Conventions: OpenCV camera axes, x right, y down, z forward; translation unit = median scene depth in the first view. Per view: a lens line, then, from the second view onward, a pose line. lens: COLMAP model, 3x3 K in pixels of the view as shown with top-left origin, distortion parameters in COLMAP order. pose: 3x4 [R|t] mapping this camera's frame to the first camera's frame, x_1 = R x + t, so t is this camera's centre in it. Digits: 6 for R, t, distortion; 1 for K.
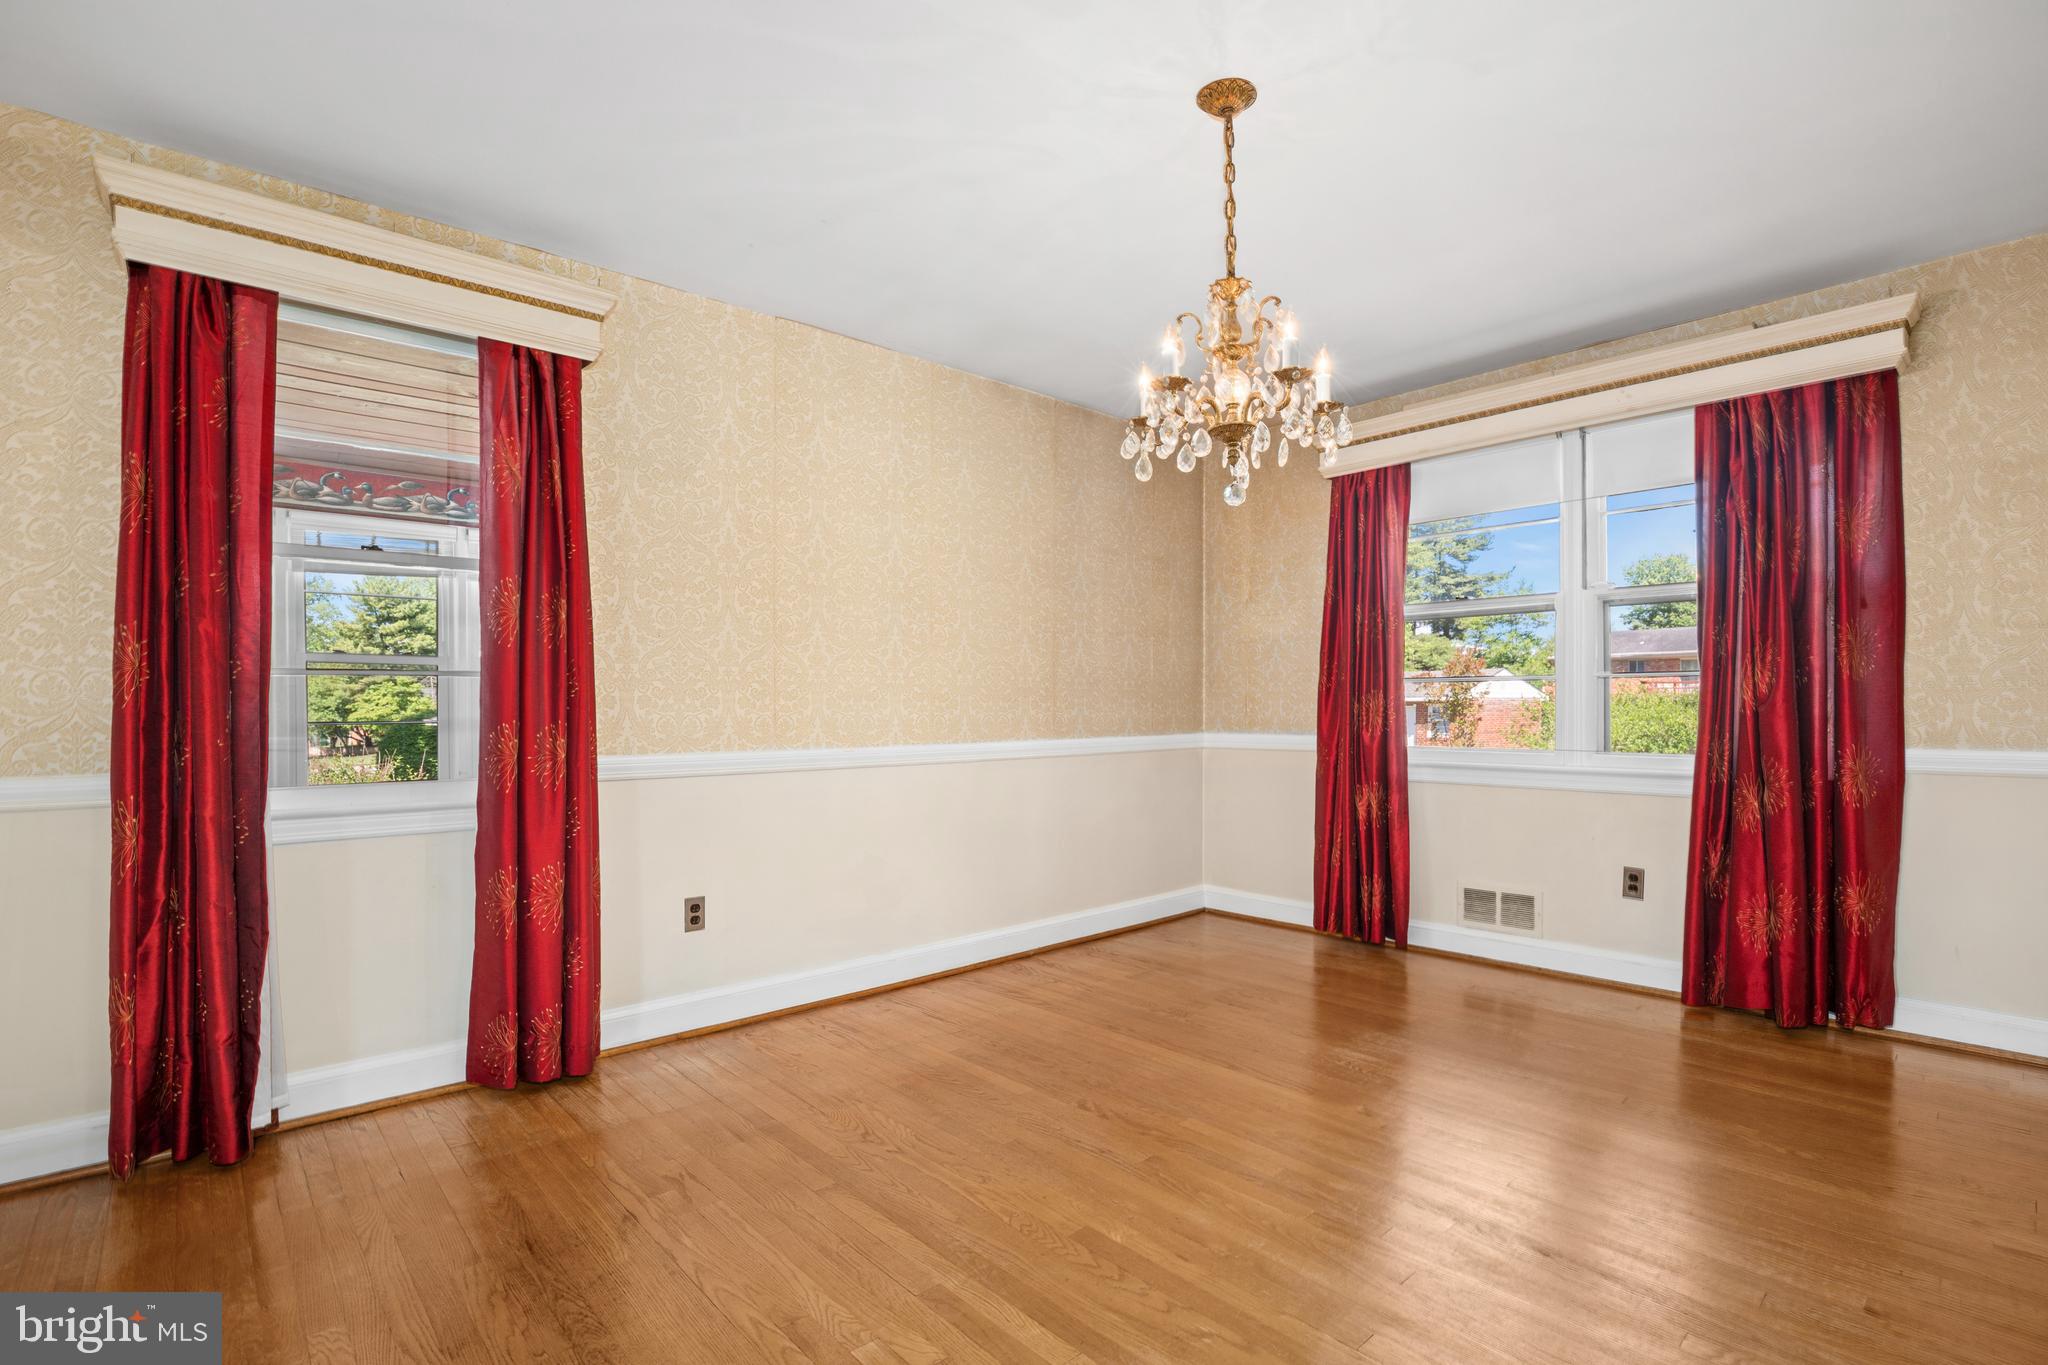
lens RADIAL K [[949.1, 0, 1004.3], [0, 949.1, 713.4], [0, 0, 1]] dist [-0.028335, 0.002880]
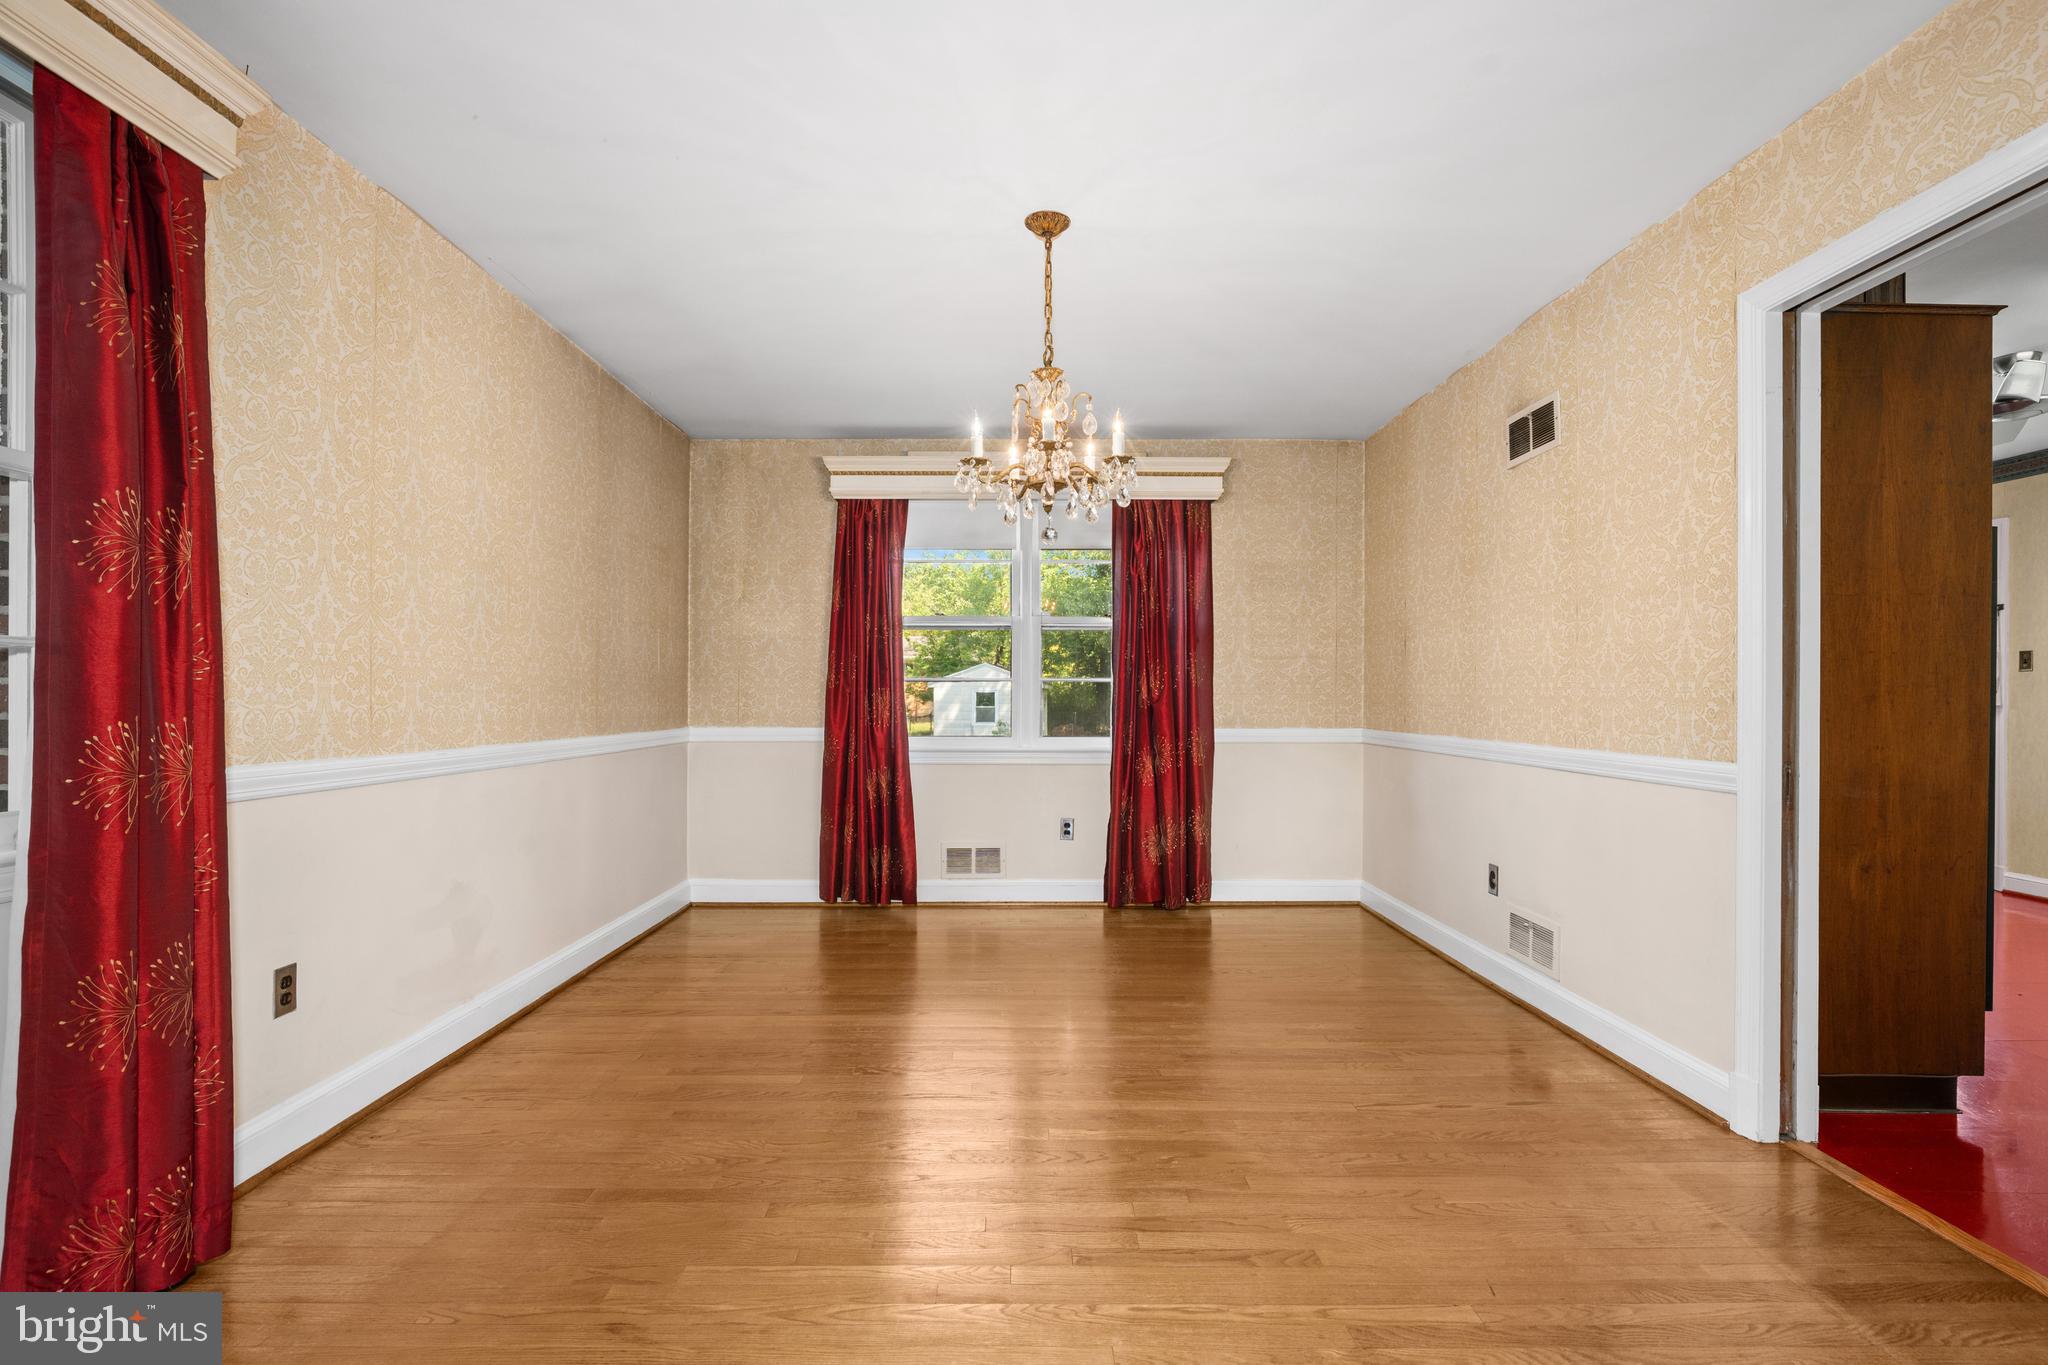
lens RADIAL K [[949.1, 0, 1028.5], [0, 949.1, 695.9], [0, 0, 1]] dist [-0.028335, 0.002880]
pose [[0.657473, 0.010163, 0.753410, -0.434257], [-0.000648, 0.999916, -0.012922, 0.000454], [-0.753478, 0.008008, 0.657424, 0.108420]]
